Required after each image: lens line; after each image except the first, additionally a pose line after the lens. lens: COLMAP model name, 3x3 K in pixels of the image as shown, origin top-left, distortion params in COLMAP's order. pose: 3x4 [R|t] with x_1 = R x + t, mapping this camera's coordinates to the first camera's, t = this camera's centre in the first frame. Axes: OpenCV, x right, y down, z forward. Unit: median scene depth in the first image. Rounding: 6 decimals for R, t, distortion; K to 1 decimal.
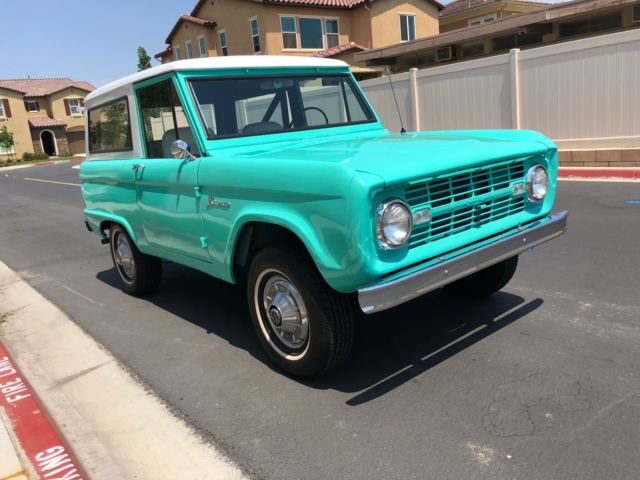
lens RADIAL K [[523.4, 0, 313.8], [0, 523.4, 231.8], [0, 0, 1]] dist [0.013107, 0.006129]
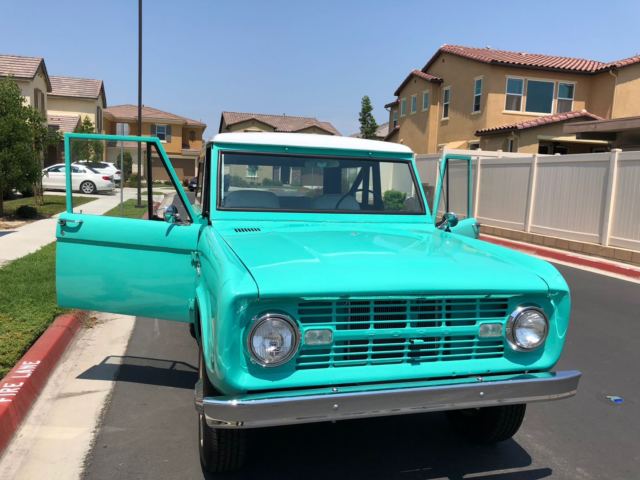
lens RADIAL K [[522.5, 0, 320.0], [0, 522.5, 240.0], [0, 0, 1]] dist [0.009270, -0.001286]
pose [[0.904316, 0.181432, -0.386386, 0.420319], [-0.209323, 0.977356, -0.030981, -0.132492], [0.372016, 0.108896, 0.921817, 0.121260]]
